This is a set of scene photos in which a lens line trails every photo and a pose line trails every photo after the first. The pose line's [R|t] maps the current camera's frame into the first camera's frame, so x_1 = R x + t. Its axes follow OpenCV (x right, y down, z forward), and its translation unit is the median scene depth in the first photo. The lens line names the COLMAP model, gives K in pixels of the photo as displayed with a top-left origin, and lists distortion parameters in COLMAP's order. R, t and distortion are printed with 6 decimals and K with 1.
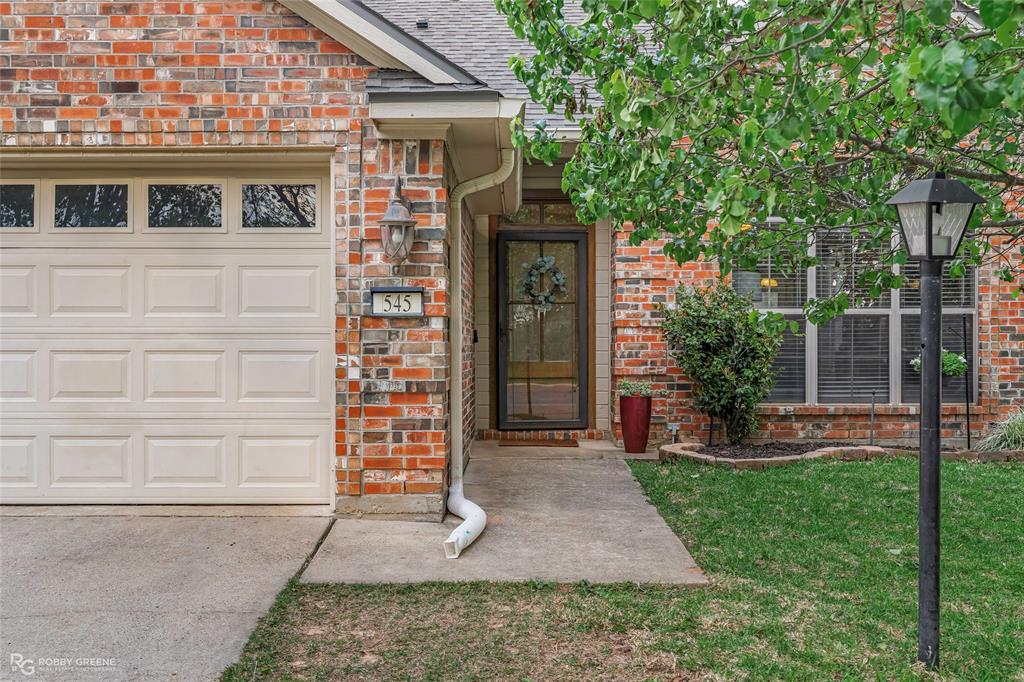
lens RADIAL K [[957.1, 0, 514.9], [0, 957.1, 317.8], [0, 0, 1]] dist [0.005252, -0.005093]
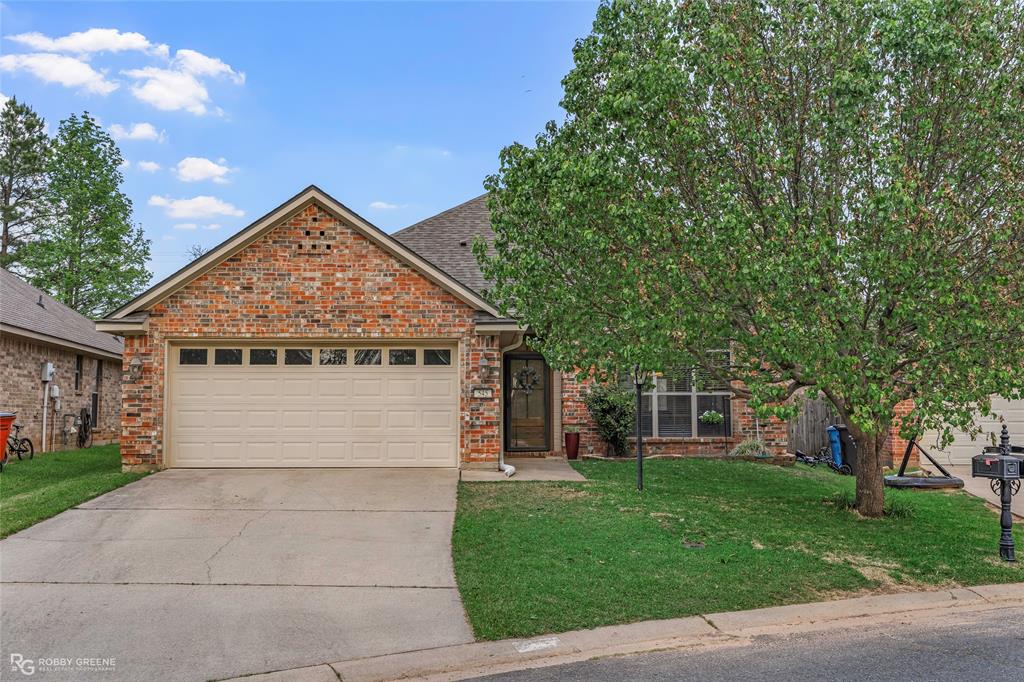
lens RADIAL K [[957.1, 0, 514.9], [0, 957.1, 317.8], [0, 0, 1]] dist [0.005252, -0.005093]
pose [[0.999164, 0.002185, 0.040830, -0.143228], [0.000899, 0.997156, -0.075360, -0.024076], [-0.040879, 0.075333, 0.996320, -1.820153]]
